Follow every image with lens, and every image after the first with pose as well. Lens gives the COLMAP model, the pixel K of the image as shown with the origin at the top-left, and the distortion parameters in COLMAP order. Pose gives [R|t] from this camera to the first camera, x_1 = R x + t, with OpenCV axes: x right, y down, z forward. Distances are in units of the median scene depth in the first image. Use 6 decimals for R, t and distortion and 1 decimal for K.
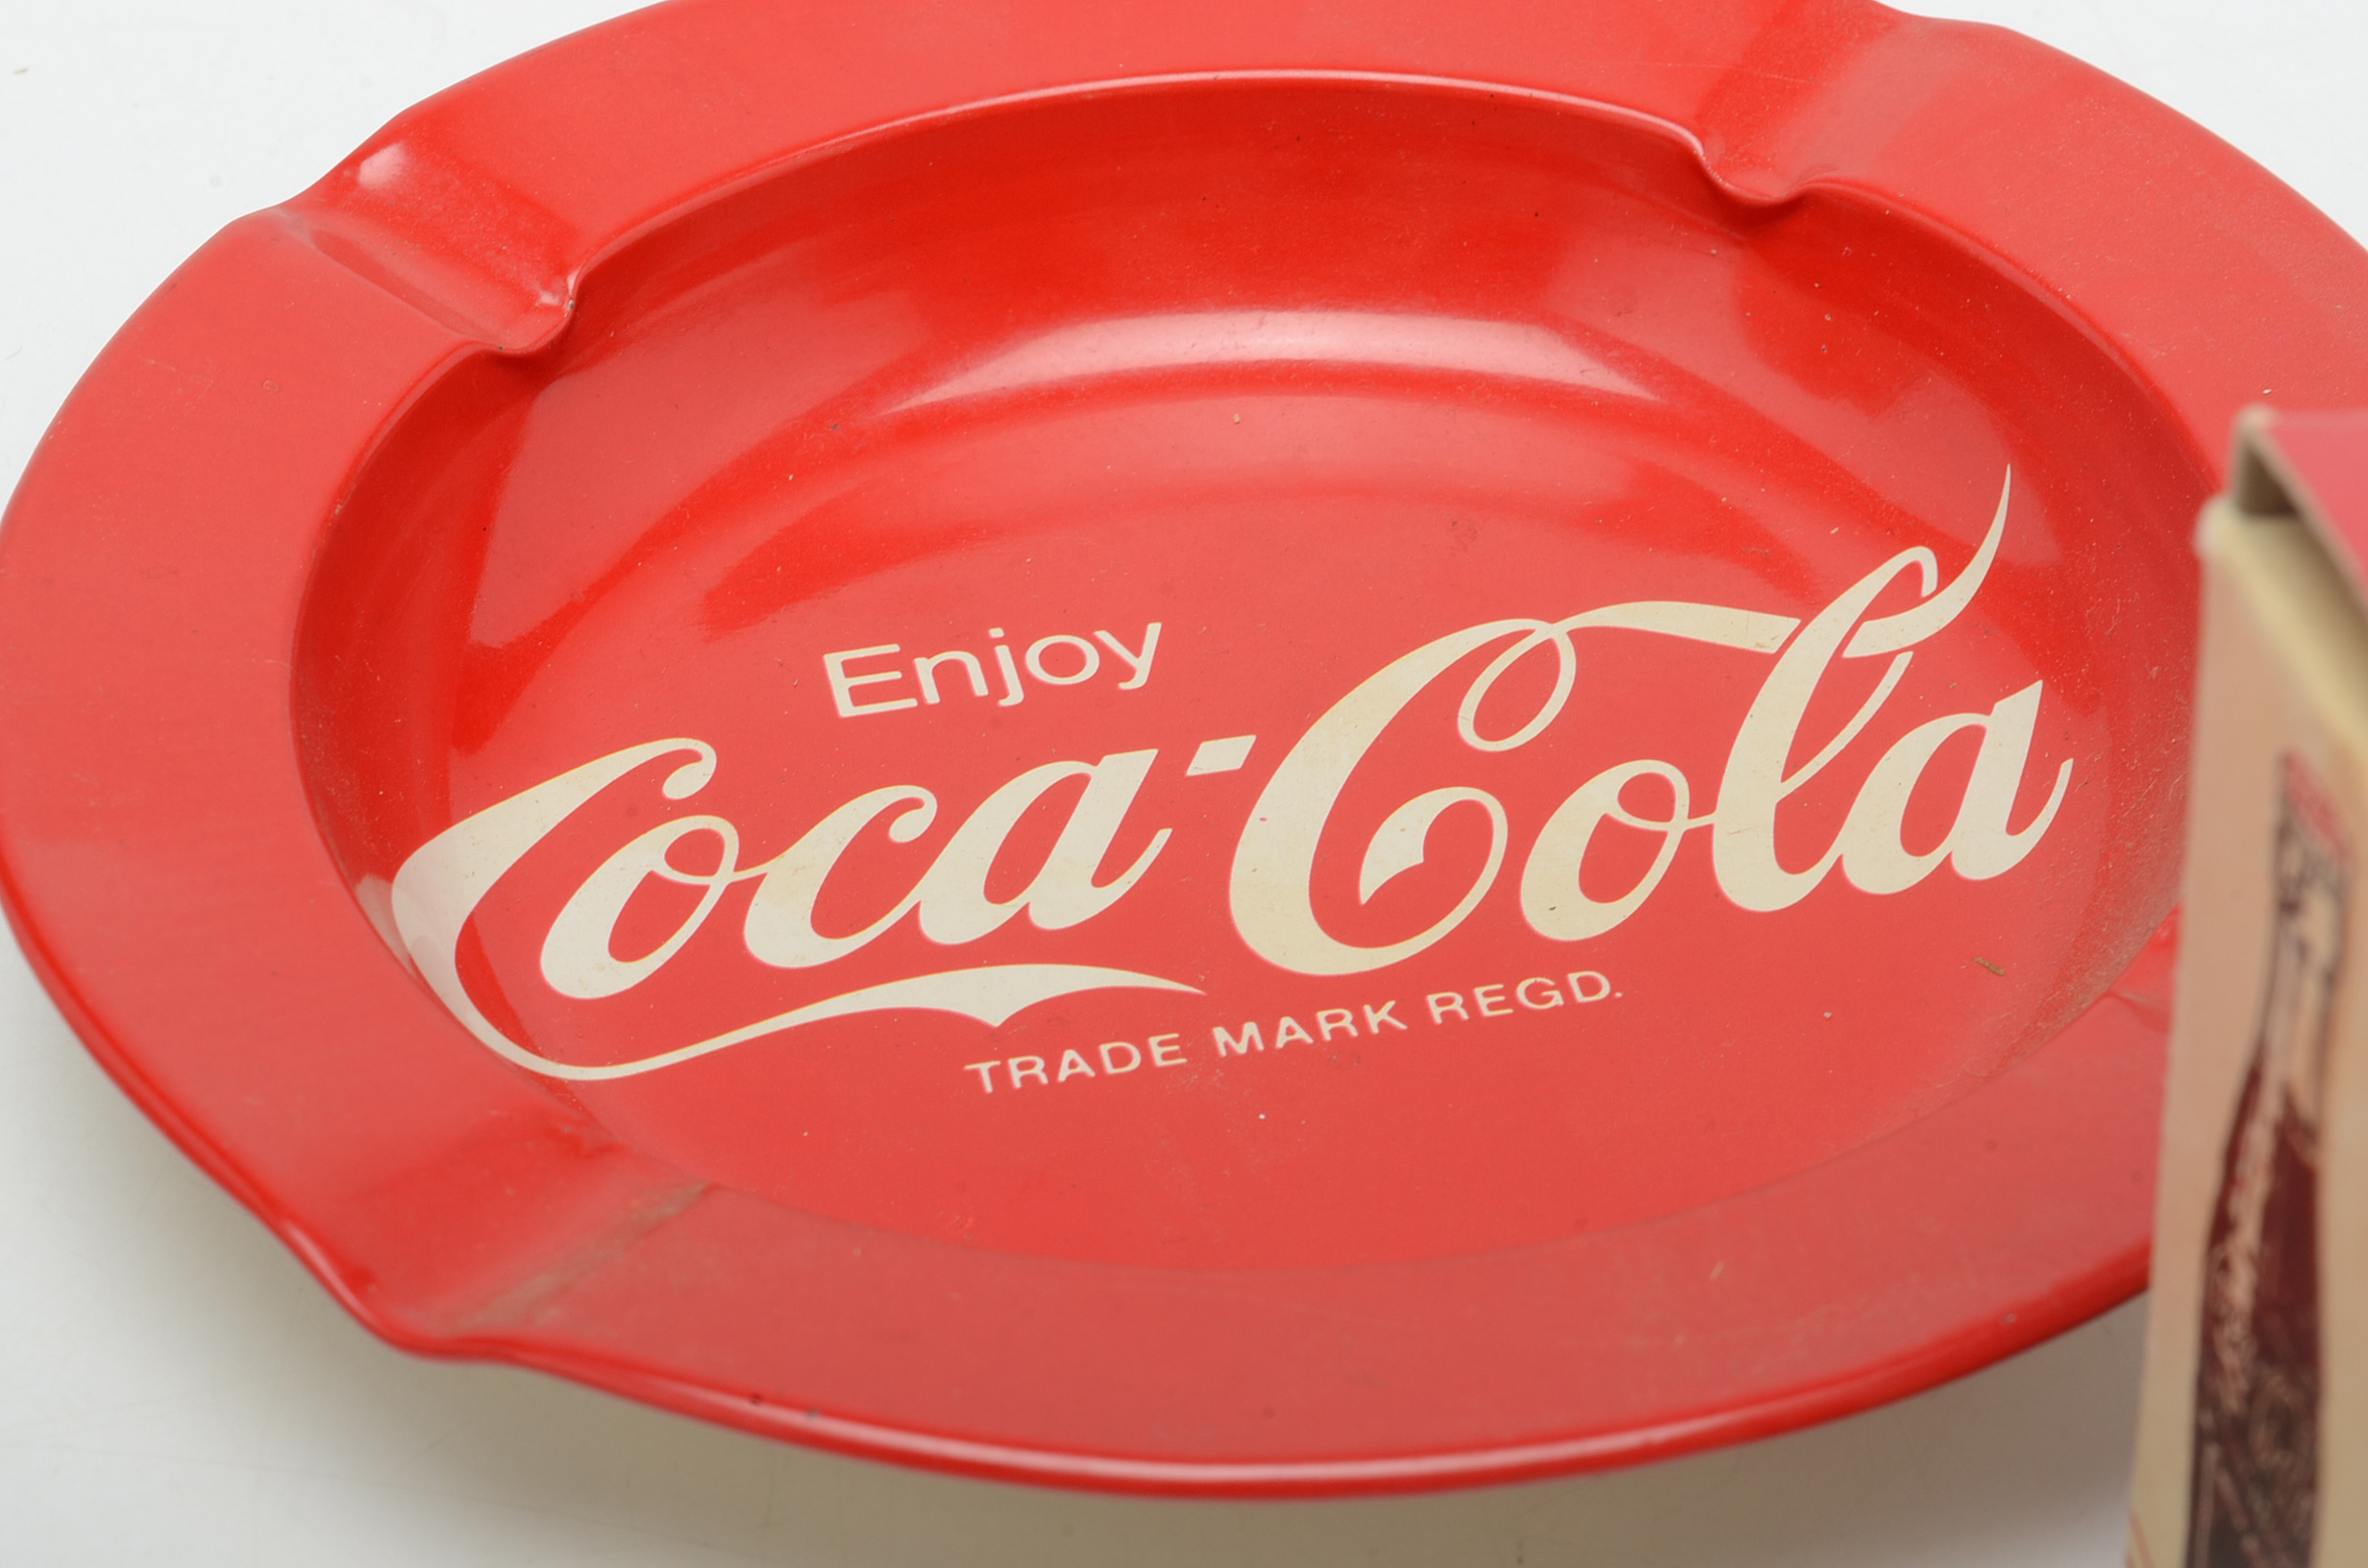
lens RADIAL K [[5434.0, 0, 1184.0], [0, 5434.0, 784.0], [0, 0, 1]] dist [-0.051883, 0.086141]
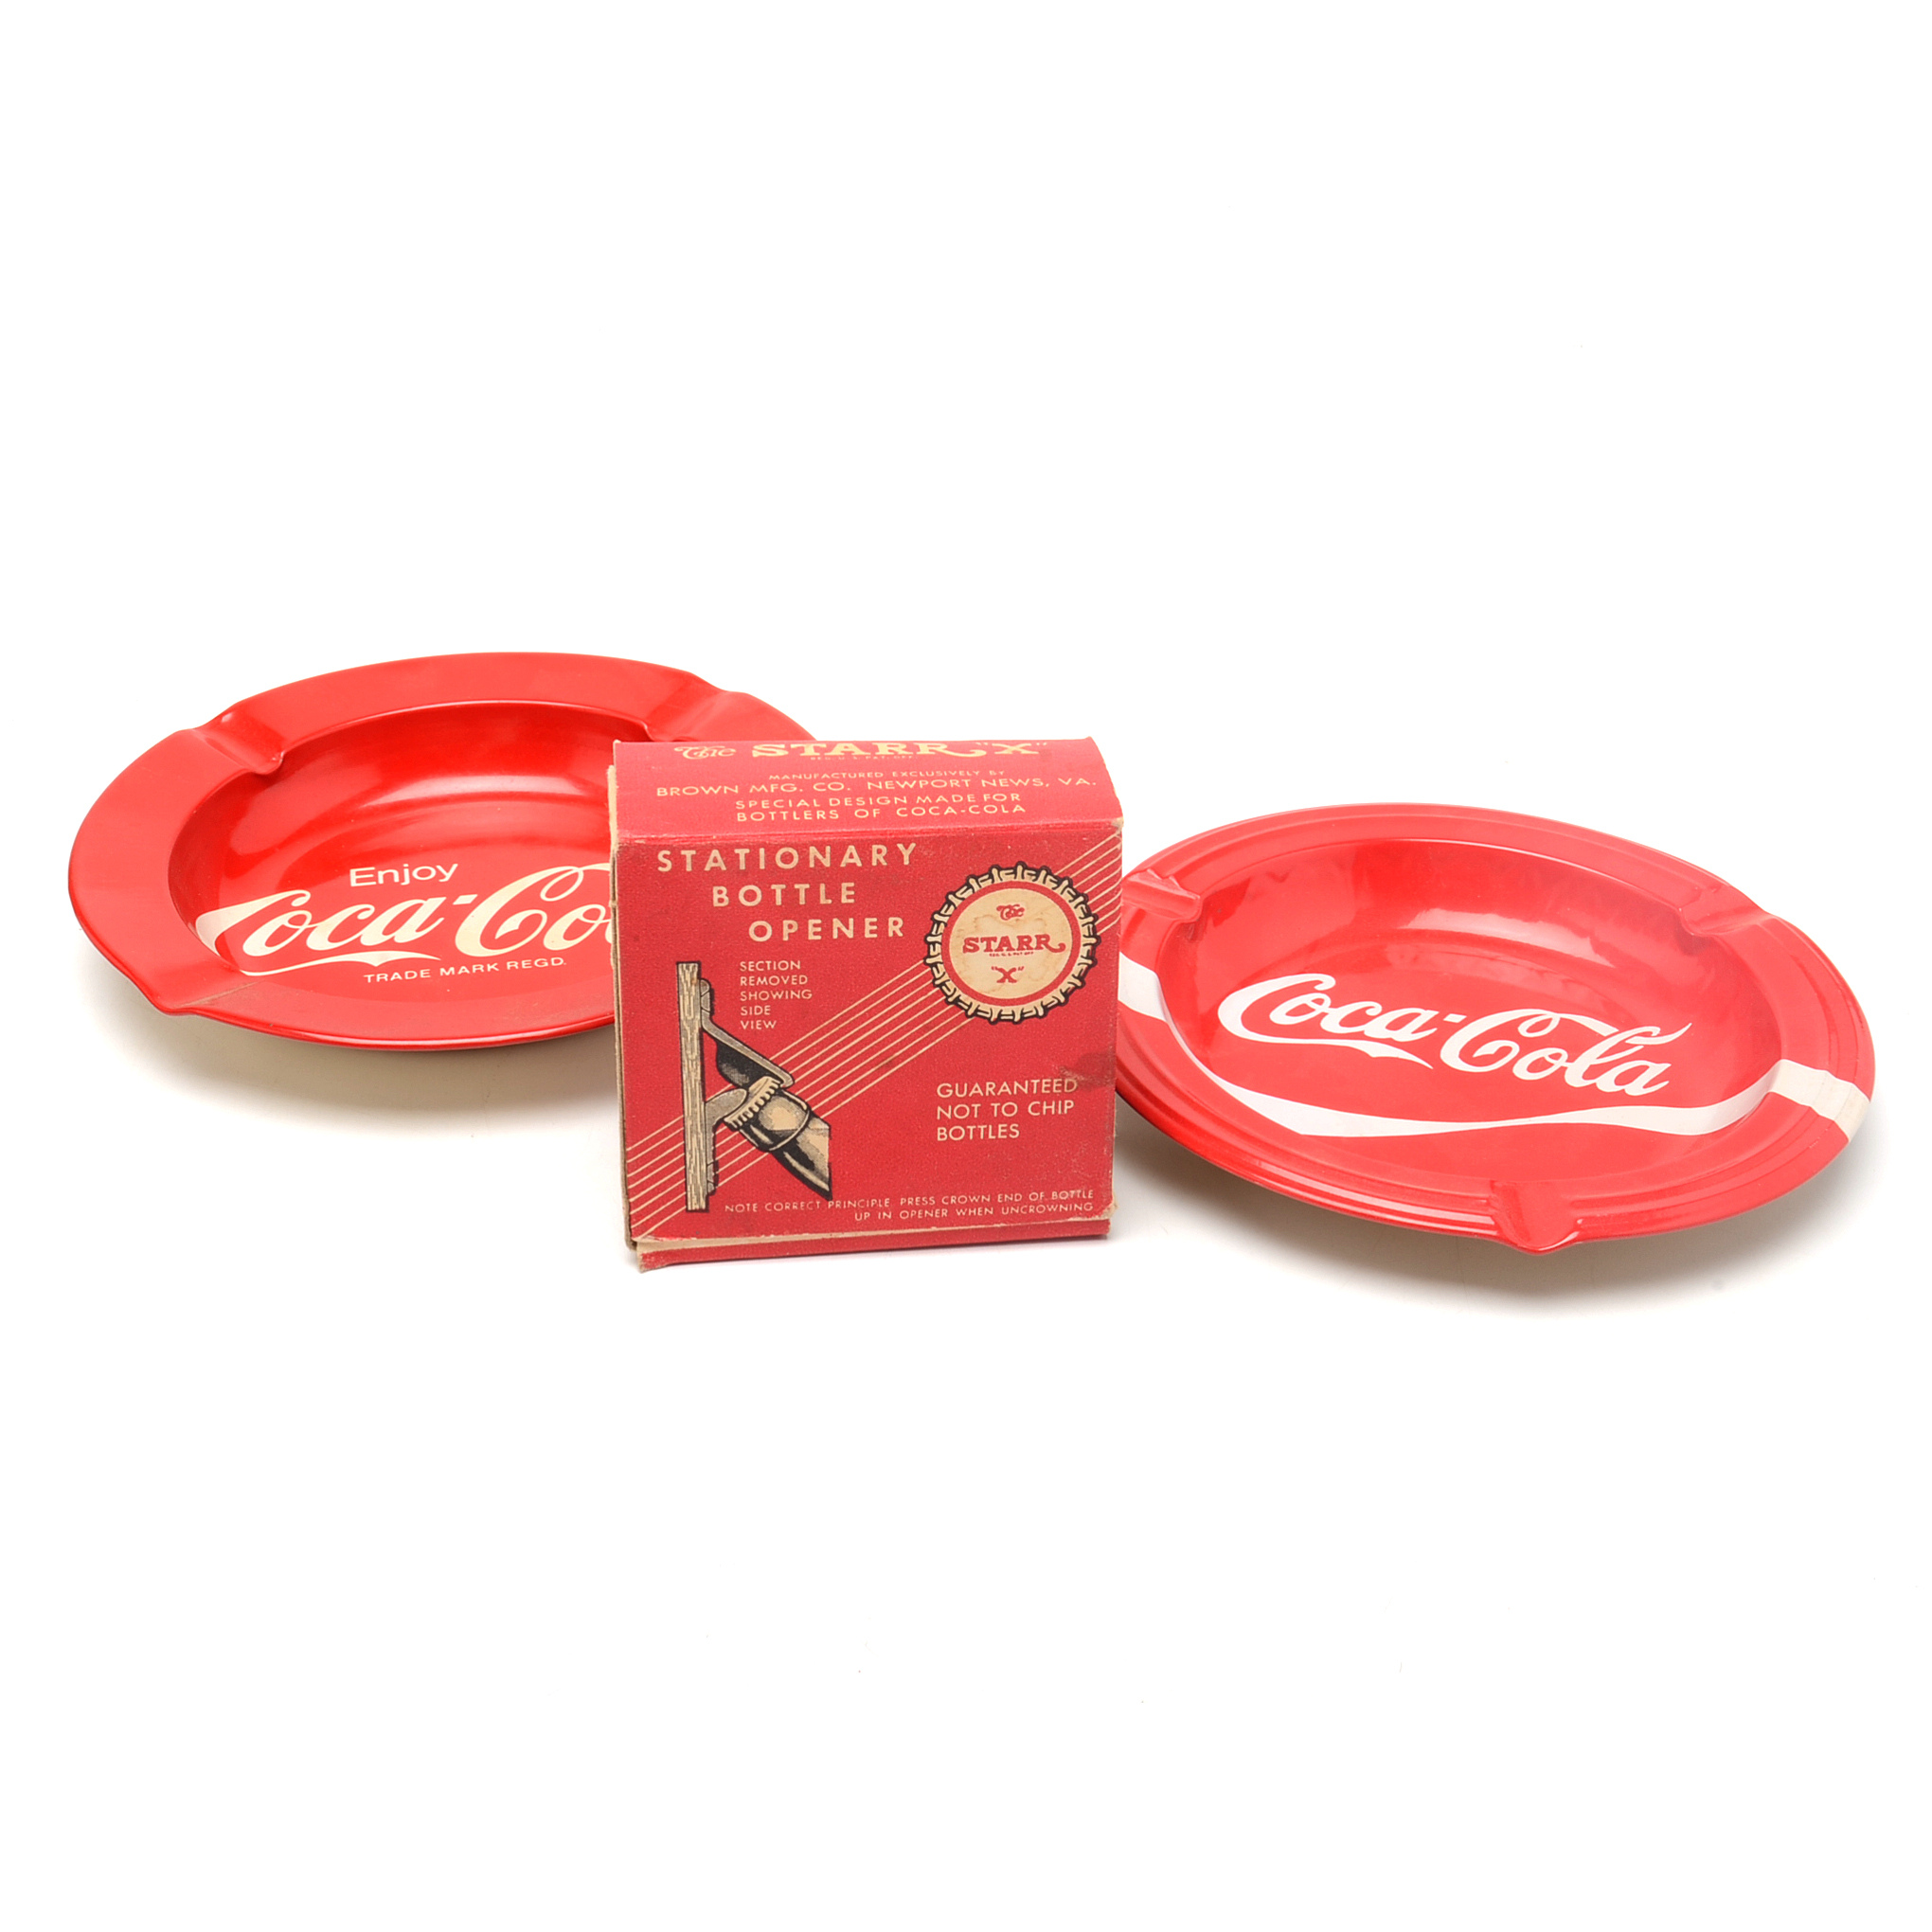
lens RADIAL K [[3046.7, 0, 966.0], [0, 3046.7, 966.0], [0, 0, 1]] dist [-0.004918, -0.024710]
pose [[0.999441, 0.032578, -0.007448, 0.326177], [-0.033175, 0.994051, -0.103744, 0.216741], [0.004024, 0.103933, 0.994576, -0.816289]]
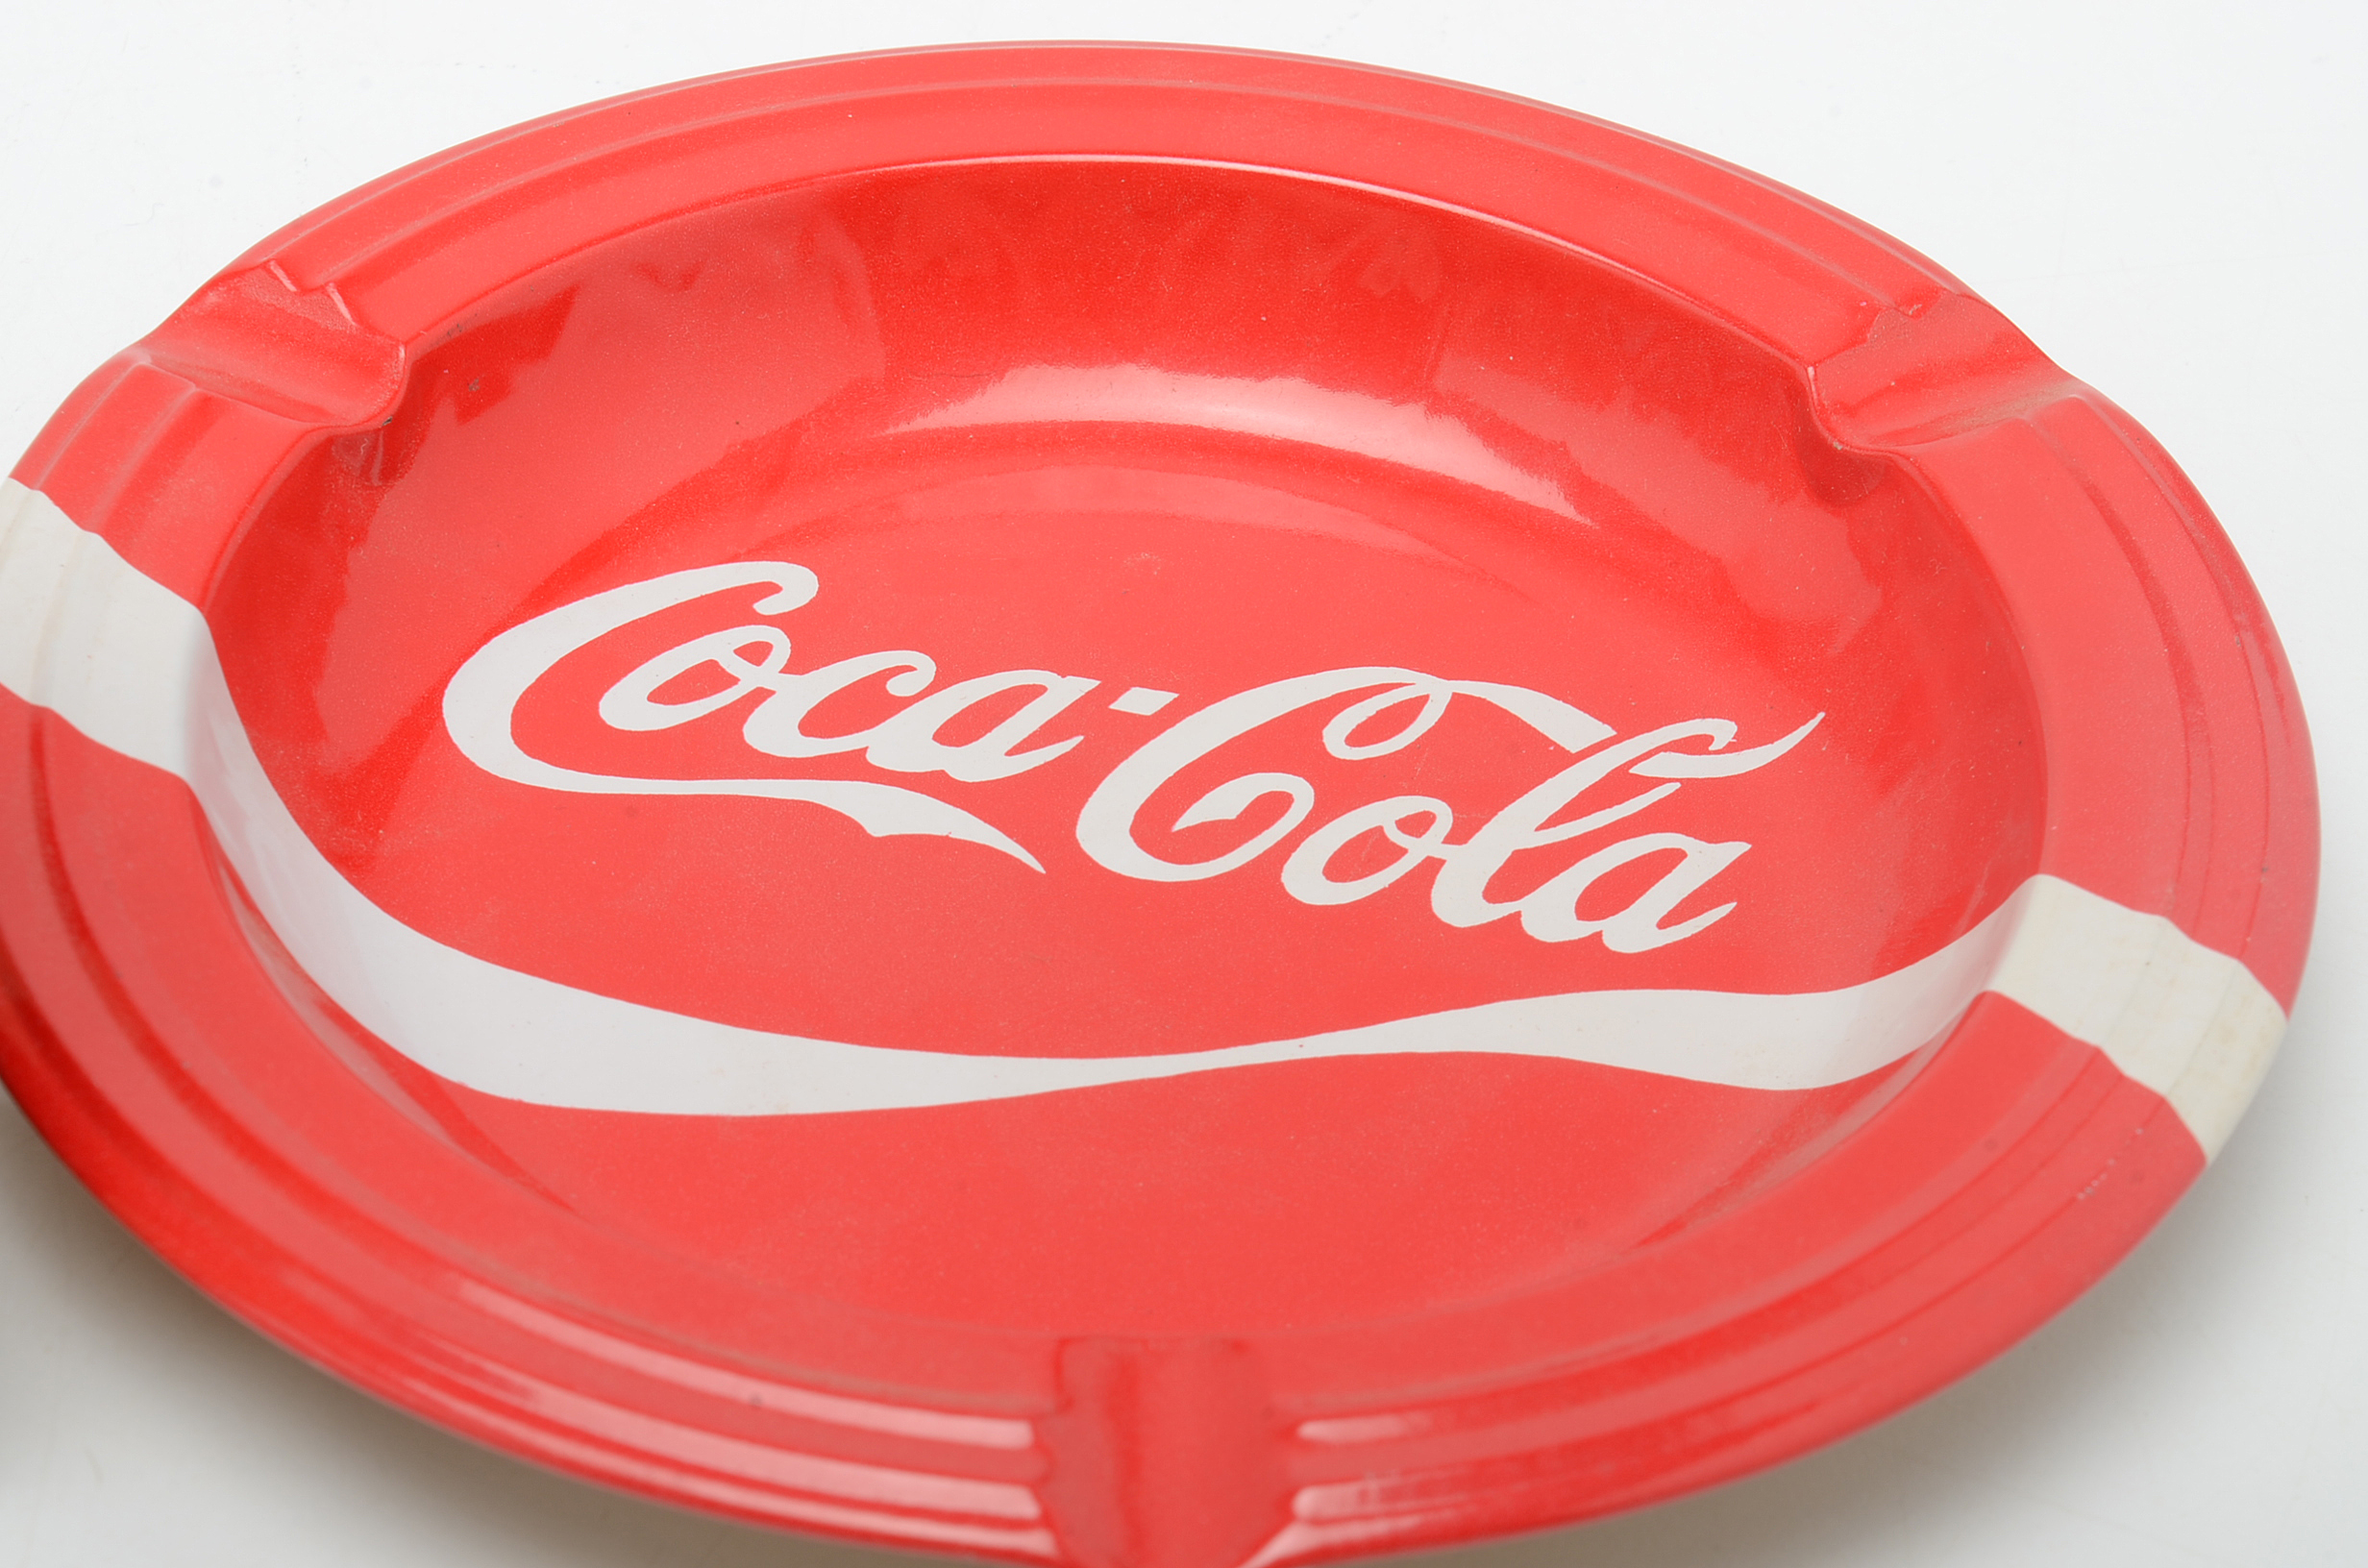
lens RADIAL K [[5434.0, 0, 1184.0], [0, 5434.0, 784.0], [0, 0, 1]] dist [-0.051883, 0.086141]
pose [[0.999676, 0.021184, 0.014095, 0.589660], [-0.021579, 0.999363, 0.028442, 0.040266], [-0.013484, -0.028737, 0.999496, -0.142109]]
